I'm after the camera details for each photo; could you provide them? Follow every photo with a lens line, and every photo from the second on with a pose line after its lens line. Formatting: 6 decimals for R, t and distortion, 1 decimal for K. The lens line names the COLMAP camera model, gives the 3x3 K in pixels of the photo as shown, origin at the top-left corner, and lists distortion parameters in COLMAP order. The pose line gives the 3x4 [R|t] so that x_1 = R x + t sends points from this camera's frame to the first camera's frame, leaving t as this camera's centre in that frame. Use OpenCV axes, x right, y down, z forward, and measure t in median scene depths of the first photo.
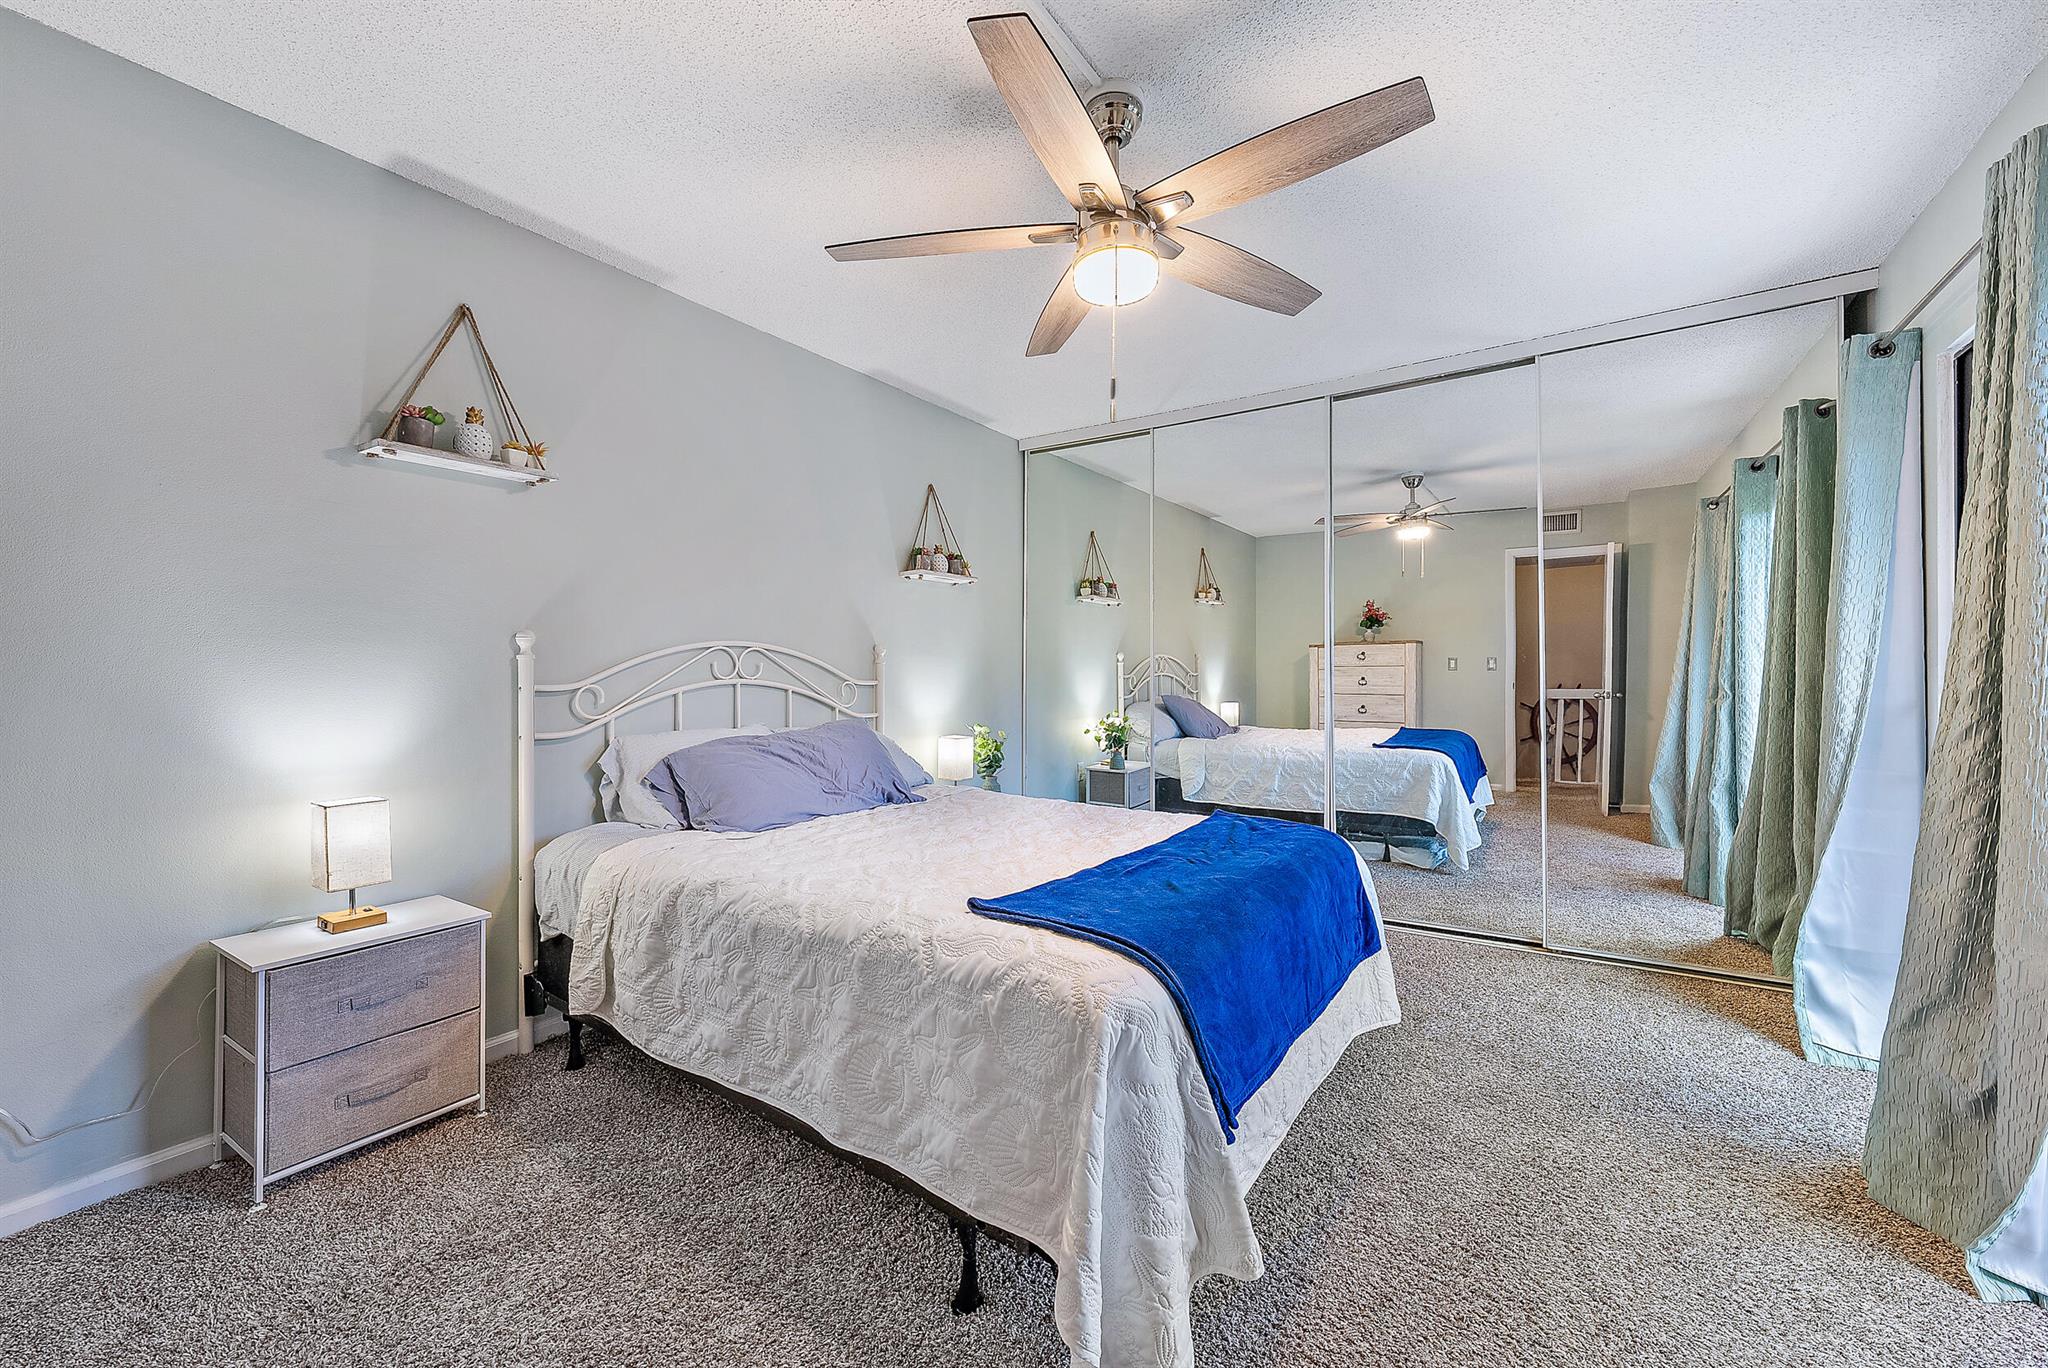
lens RADIAL K [[793.9, 0, 1024.0], [0, 793.9, 672.0], [0, 0, 1]] dist [-0.000108, 0.000003]
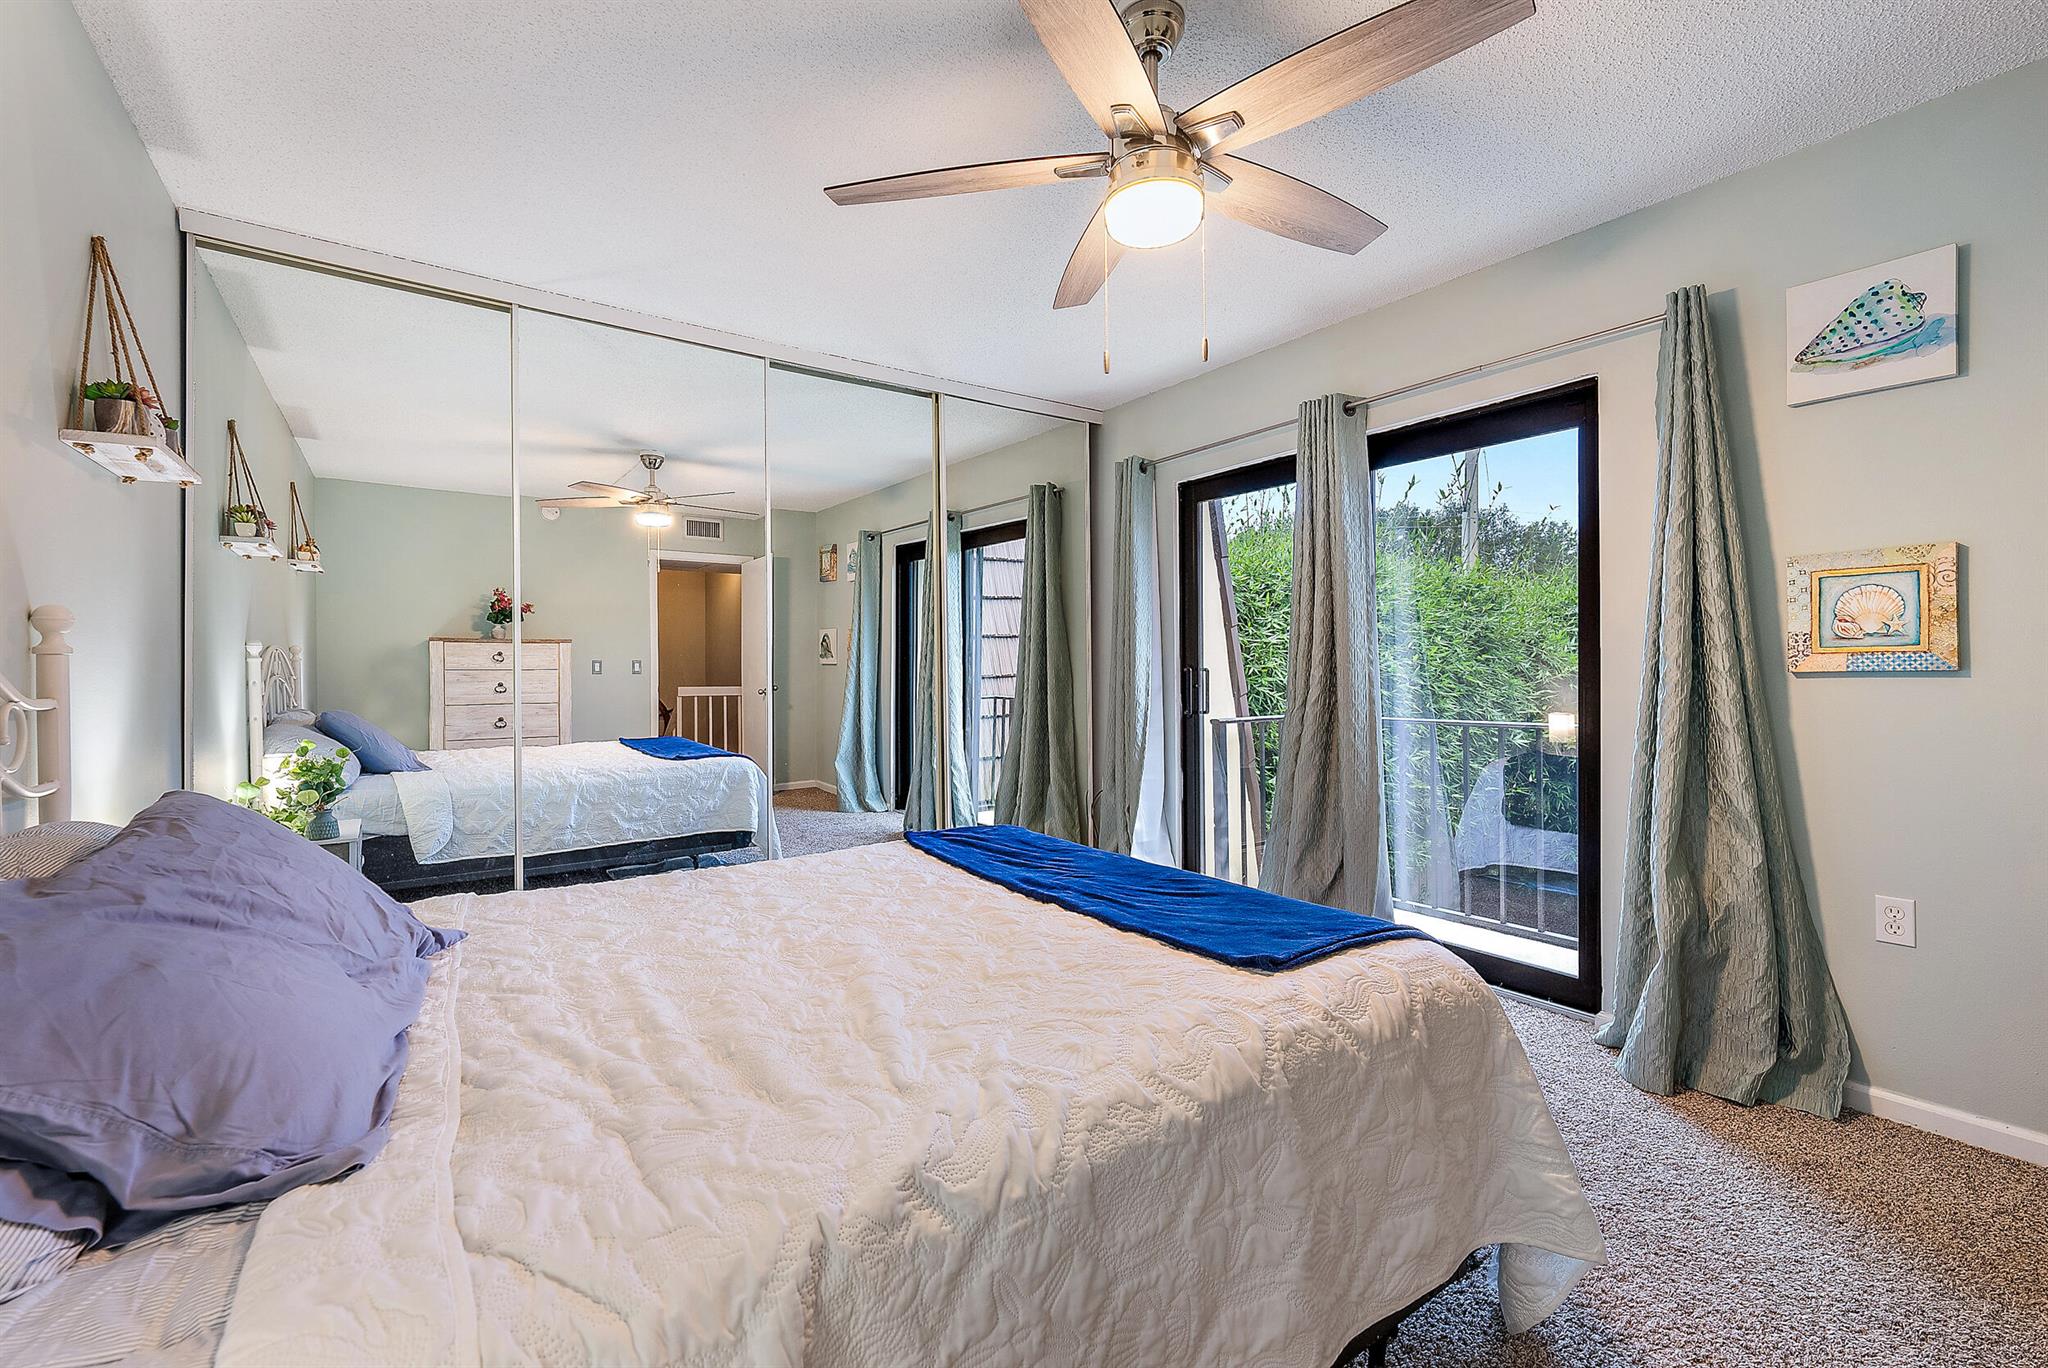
lens RADIAL K [[847.3, 0, 1022.4], [0, 847.3, 674.6], [0, 0, 1]] dist [-0.002607, -0.000191]
pose [[0.341811, -0.007779, 0.939737, -0.701631], [0.007069, 0.999959, 0.005706, 0.001206], [-0.939742, 0.004692, 0.341851, 0.709177]]
